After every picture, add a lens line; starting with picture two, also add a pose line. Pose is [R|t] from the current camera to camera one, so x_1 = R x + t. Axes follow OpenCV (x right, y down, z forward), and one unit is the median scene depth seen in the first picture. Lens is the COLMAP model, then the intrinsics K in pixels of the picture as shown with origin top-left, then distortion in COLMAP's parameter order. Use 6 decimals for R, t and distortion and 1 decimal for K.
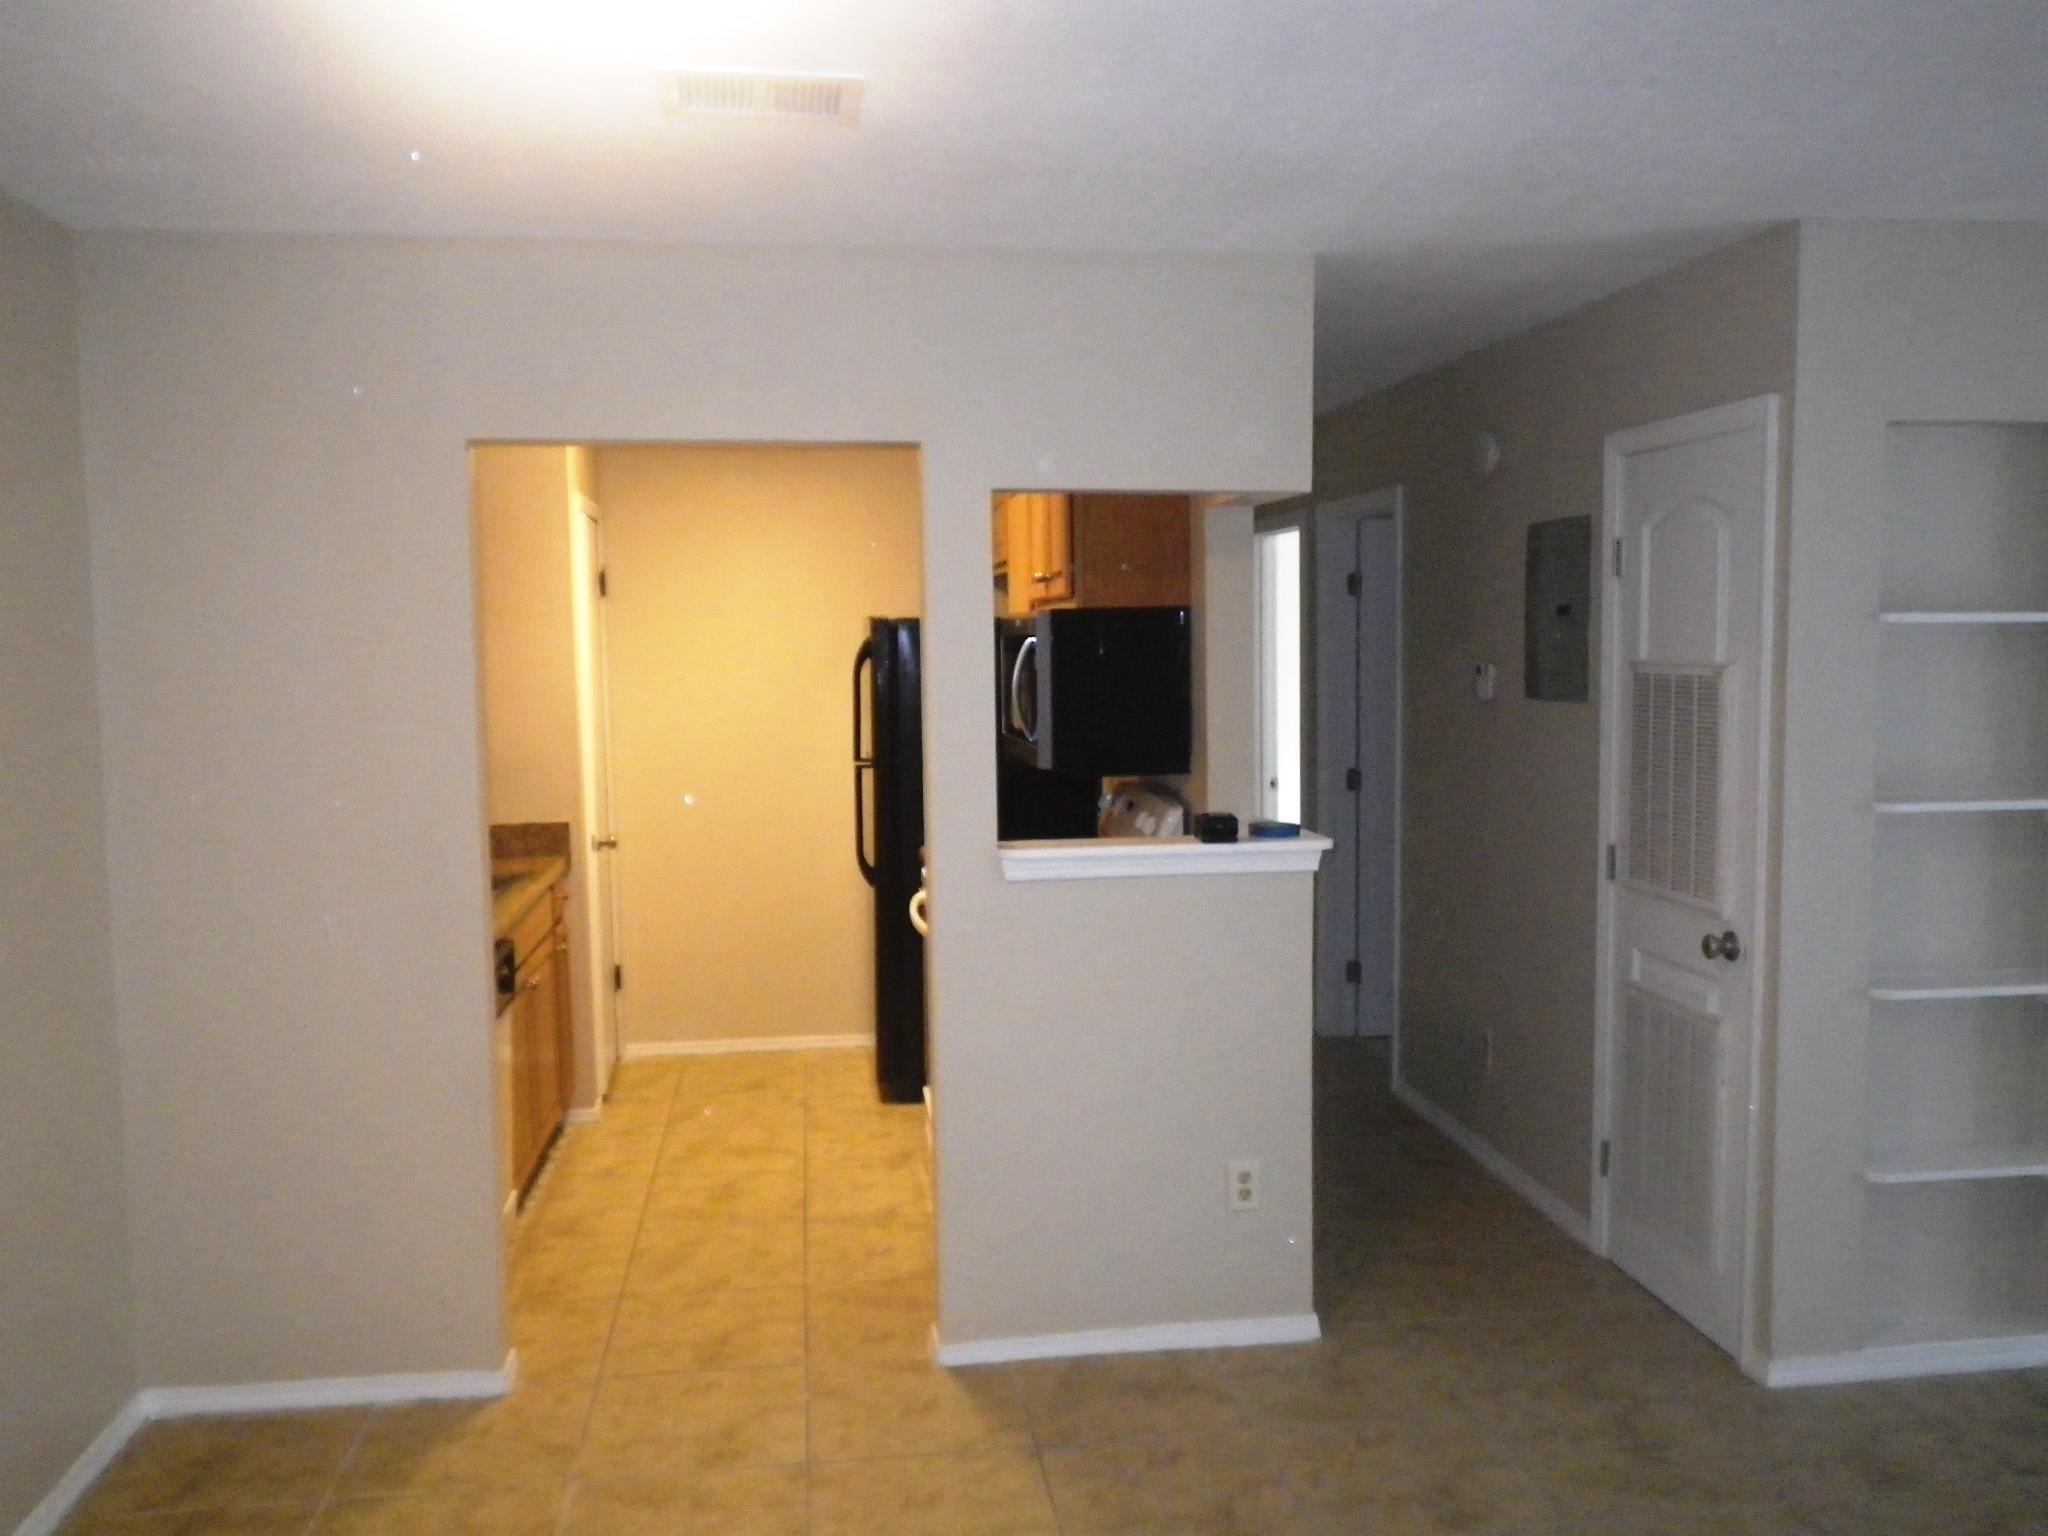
lens RADIAL K [[1682.9, 0, 1024.1], [0, 1682.9, 762.1], [0, 0, 1]] dist [-0.002693, -0.004287]
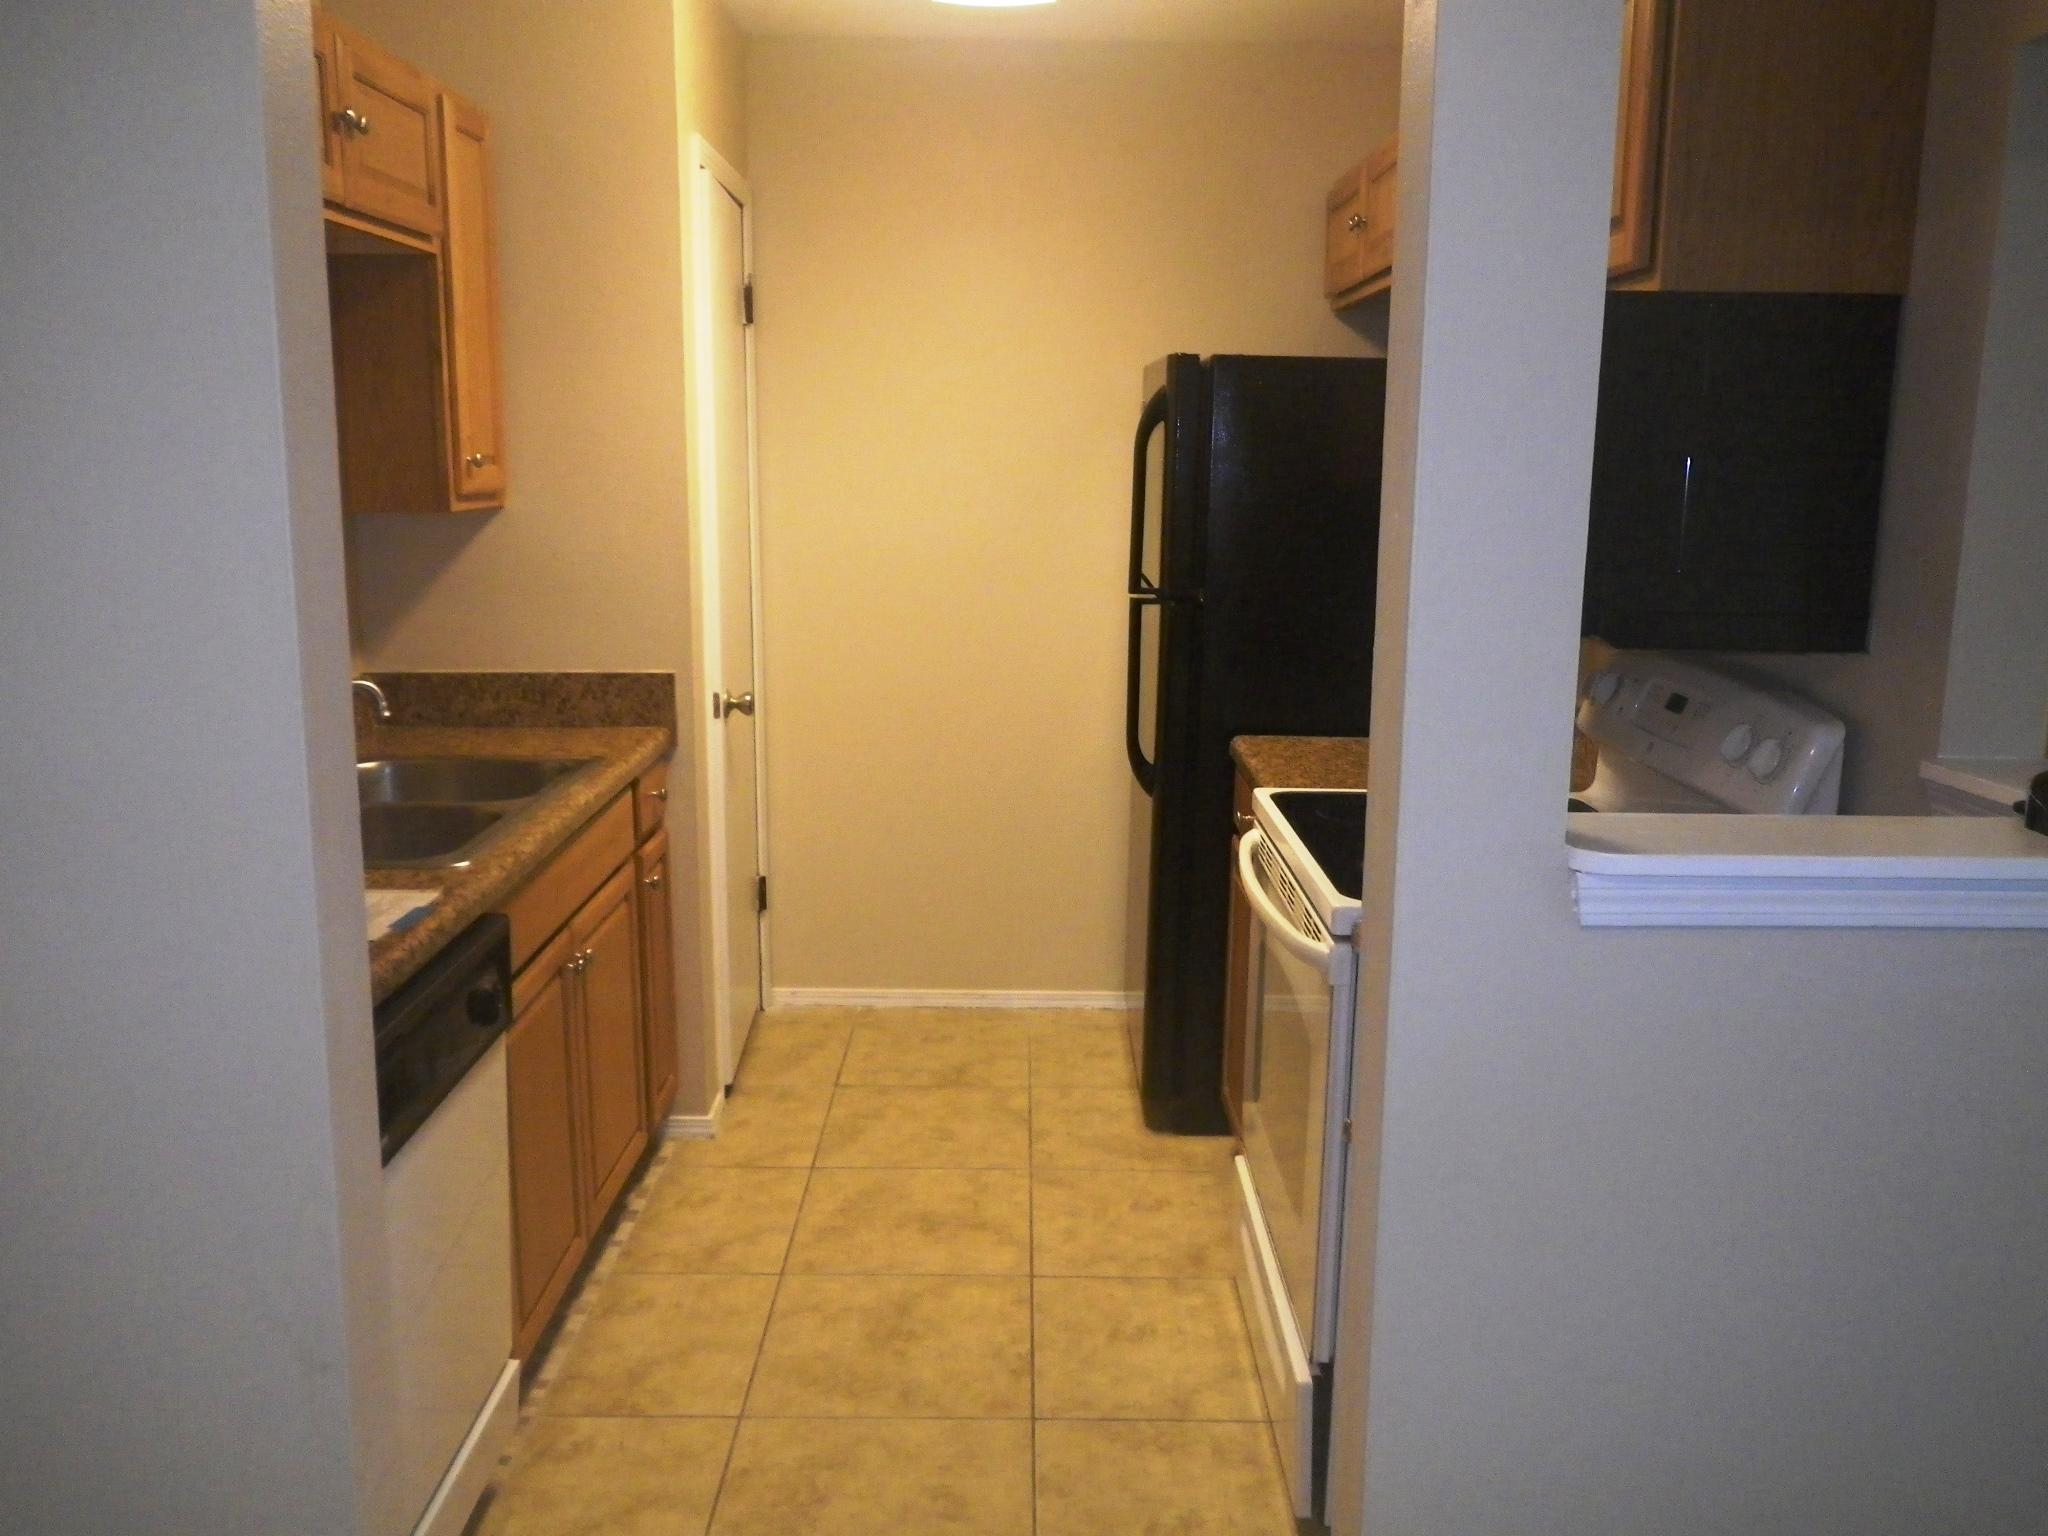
lens RADIAL K [[1682.9, 0, 1023.1], [0, 1682.9, 763.7], [0, 0, 1]] dist [-0.002693, -0.004287]
pose [[0.991427, 0.050247, -0.120616, -0.065065], [-0.036834, 0.993141, 0.110967, -0.005385], [0.125364, -0.105573, 0.986478, 0.399778]]
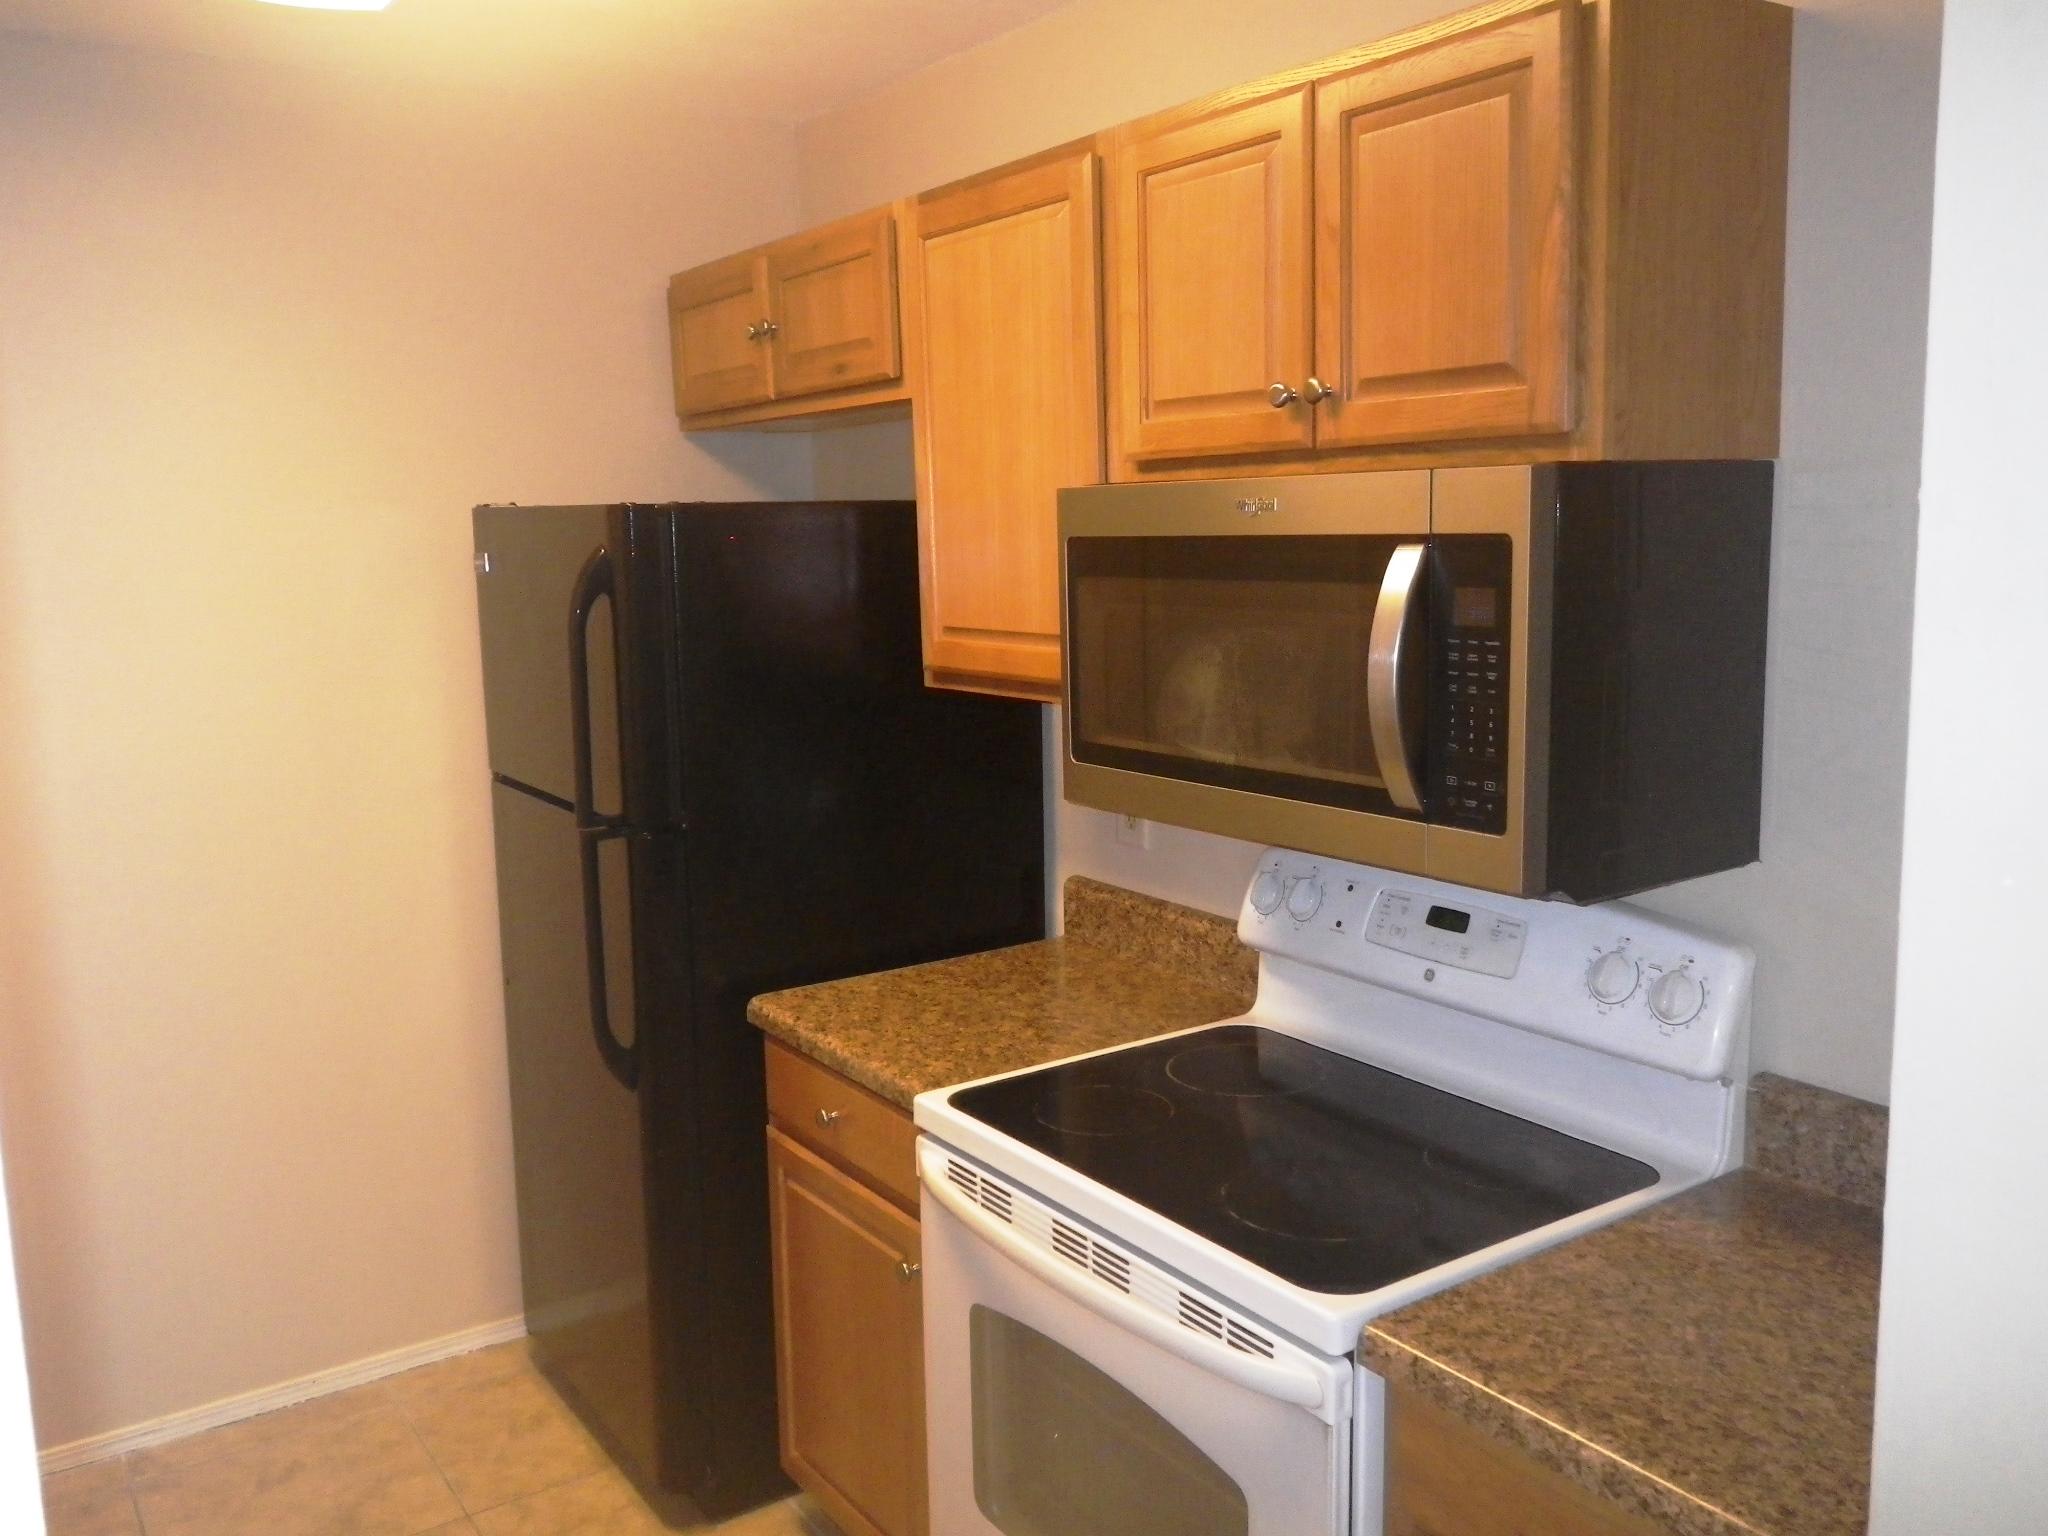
lens RADIAL K [[1682.9, 0, 1031.2], [0, 1682.9, 757.0], [0, 0, 1]] dist [-0.002693, -0.004287]
pose [[0.888520, -0.075916, 0.452514, -0.204203], [0.047710, 0.996158, 0.073441, -0.048078], [-0.456350, -0.043665, 0.888728, 0.573457]]
